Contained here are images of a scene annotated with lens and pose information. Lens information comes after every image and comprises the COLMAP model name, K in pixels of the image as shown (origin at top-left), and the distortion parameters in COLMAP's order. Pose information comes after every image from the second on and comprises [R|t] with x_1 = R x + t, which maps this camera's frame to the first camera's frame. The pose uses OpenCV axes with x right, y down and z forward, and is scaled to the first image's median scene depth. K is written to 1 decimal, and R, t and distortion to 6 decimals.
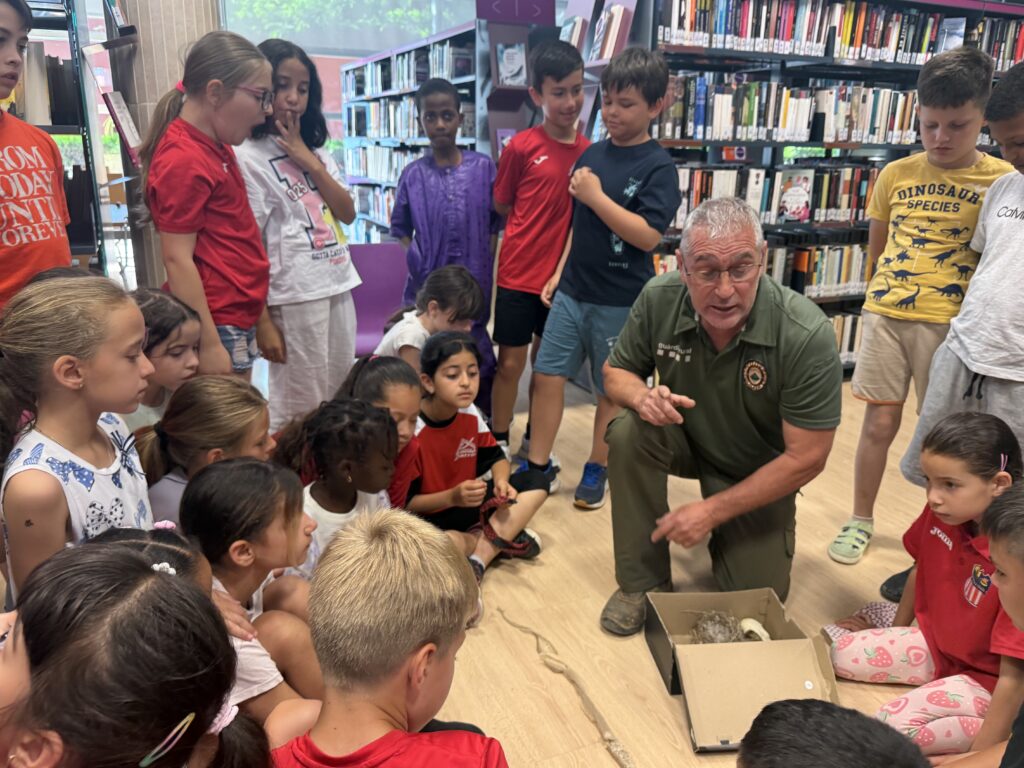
lens RADIAL K [[783.2, 0, 512.0], [0, 783.2, 382.0], [0, 0, 1]] dist [-0.012275, -0.004830]
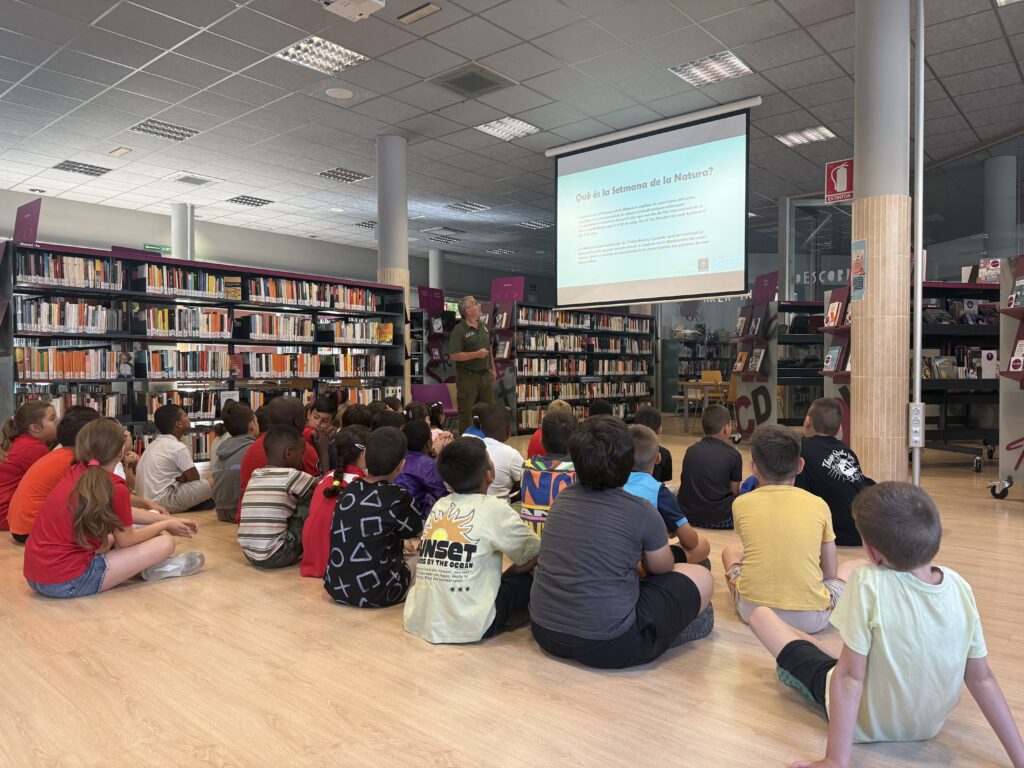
lens RADIAL K [[727.5, 0, 511.6], [0, 727.5, 385.5], [0, 0, 1]] dist [0.005103, -0.000576]
pose [[0.907231, -0.021821, 0.420067, -1.052520], [0.134838, 0.961040, -0.241291, 0.534591], [-0.398436, 0.275548, 0.874827, -1.530338]]
